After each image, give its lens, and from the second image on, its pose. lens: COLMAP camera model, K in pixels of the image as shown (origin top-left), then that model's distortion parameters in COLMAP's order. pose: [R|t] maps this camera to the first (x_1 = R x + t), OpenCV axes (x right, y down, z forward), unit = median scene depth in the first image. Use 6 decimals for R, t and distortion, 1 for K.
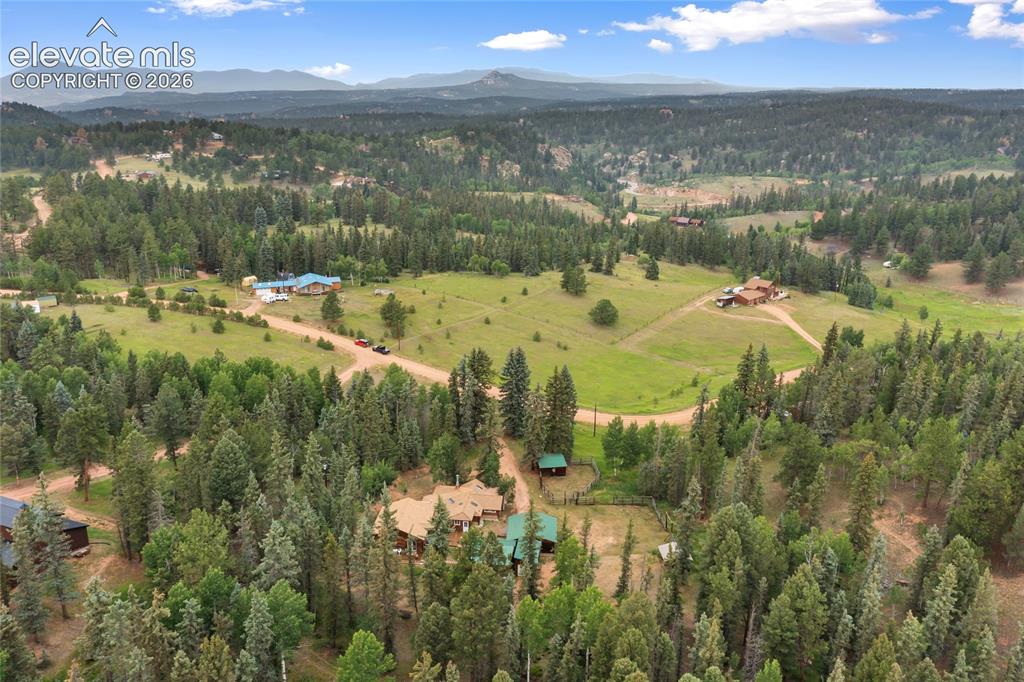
lens RADIAL K [[829.6, 0, 512.0], [0, 829.6, 341.0], [0, 0, 1]] dist [-0.019228, 0.001328]
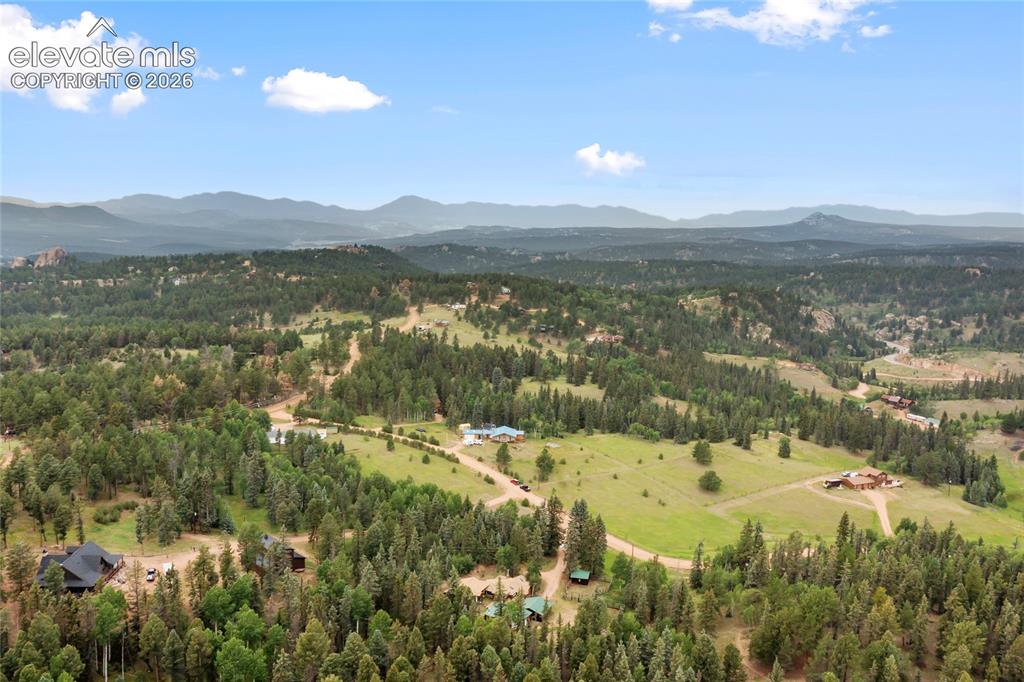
lens RADIAL K [[829.6, 0, 512.0], [0, 829.6, 341.0], [0, 0, 1]] dist [-0.019228, 0.001328]
pose [[0.933101, 0.066369, -0.353437, 0.219180], [-0.121766, 0.983077, -0.136867, -0.028385], [0.338372, 0.170748, 0.925392, -0.273194]]
